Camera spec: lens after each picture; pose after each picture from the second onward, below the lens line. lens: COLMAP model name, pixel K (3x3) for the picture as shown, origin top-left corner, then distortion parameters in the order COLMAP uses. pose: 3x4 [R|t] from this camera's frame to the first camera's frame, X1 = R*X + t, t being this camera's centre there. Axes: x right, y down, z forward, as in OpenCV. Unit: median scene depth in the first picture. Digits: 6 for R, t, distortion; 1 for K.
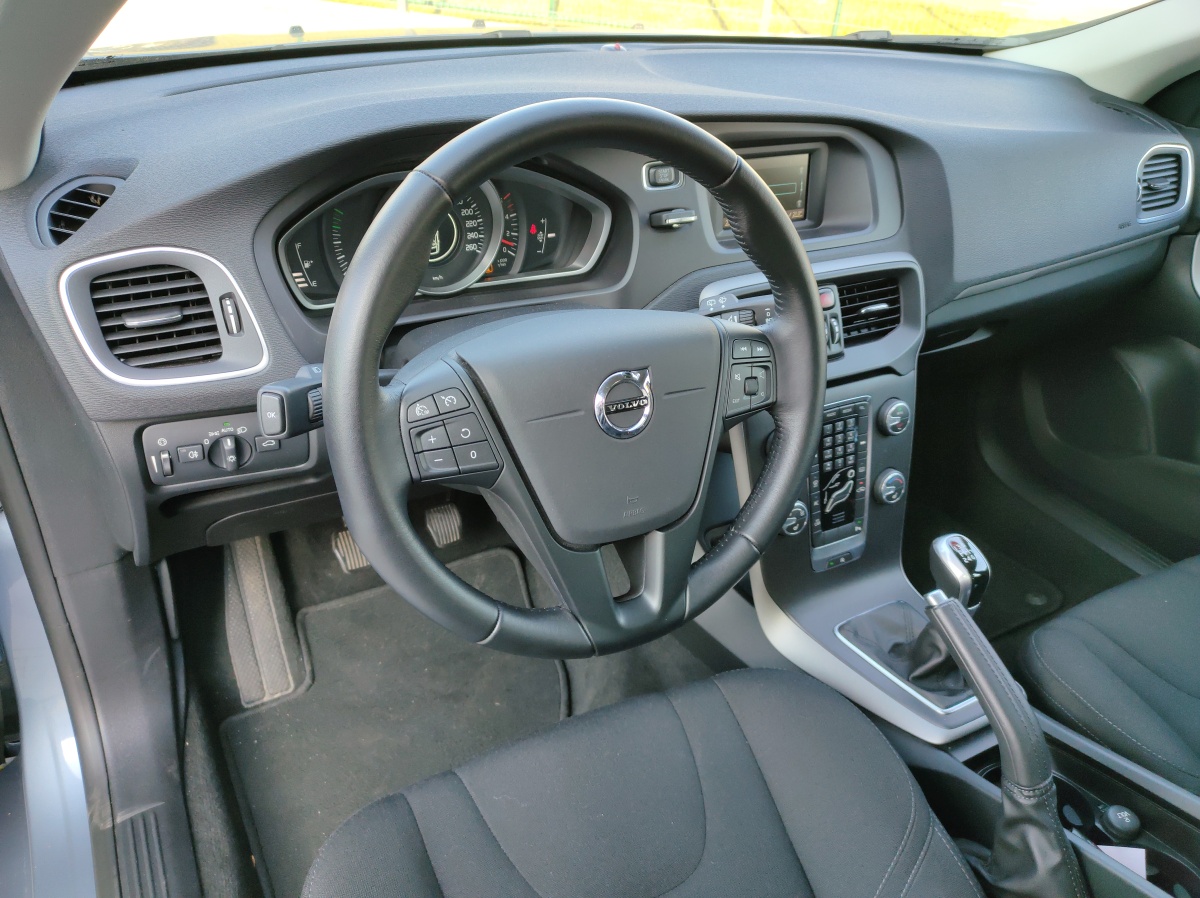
lens RADIAL K [[922.9, 0, 600.0], [0, 922.9, 449.0], [0, 0, 1]] dist [0.073862, -0.061321]
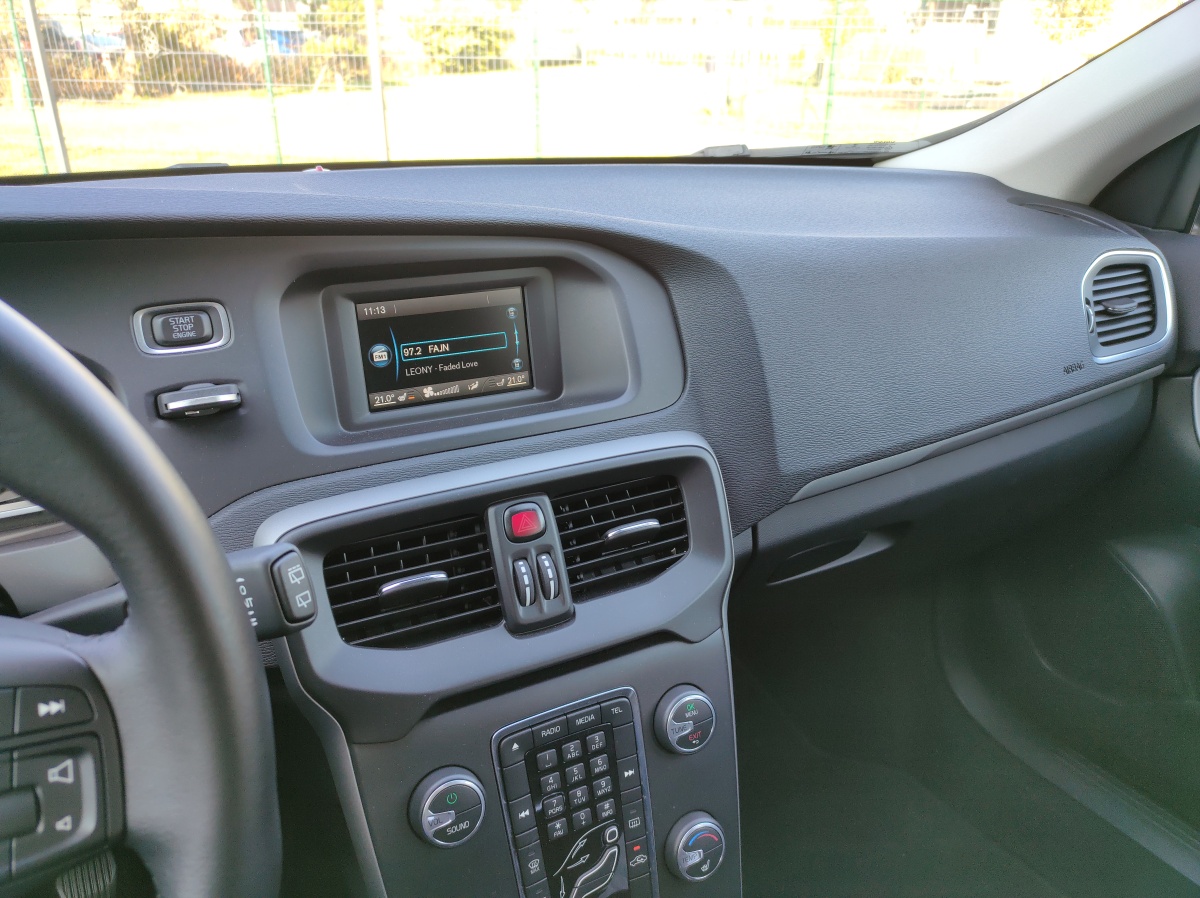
lens RADIAL K [[957.3, 0, 600.0], [0, 957.3, 449.0], [0, 0, 1]] dist [0.075075, -0.077491]
pose [[0.997630, -0.062806, -0.028120, 0.288424], [0.056359, 0.980201, -0.189814, -0.085826], [0.039485, 0.187779, 0.981417, 0.393913]]
